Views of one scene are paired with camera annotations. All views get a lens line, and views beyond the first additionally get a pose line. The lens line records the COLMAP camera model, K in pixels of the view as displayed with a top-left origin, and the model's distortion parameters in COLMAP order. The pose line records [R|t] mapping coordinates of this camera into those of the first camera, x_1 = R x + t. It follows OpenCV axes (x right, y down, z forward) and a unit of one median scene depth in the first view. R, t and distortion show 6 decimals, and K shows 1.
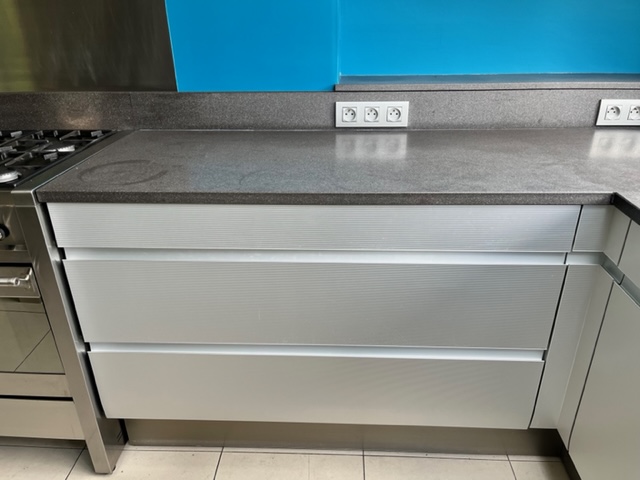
lens RADIAL K [[485.8, 0, 320.1], [0, 485.8, 239.8], [0, 0, 1]] dist [0.044332, -0.053989]
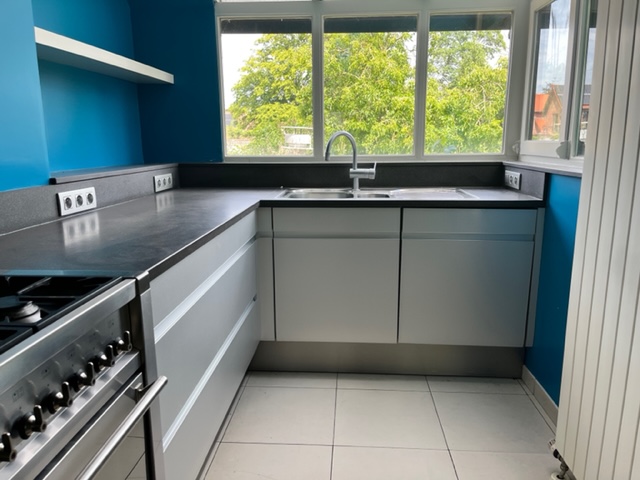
lens RADIAL K [[485.8, 0, 326.2], [0, 485.8, 238.4], [0, 0, 1]] dist [0.044332, -0.053989]
pose [[0.011897, -0.183103, 0.983022, -1.035696], [0.437846, 0.884788, 0.159506, -0.108396], [-0.898972, 0.428514, 0.090697, 0.415826]]
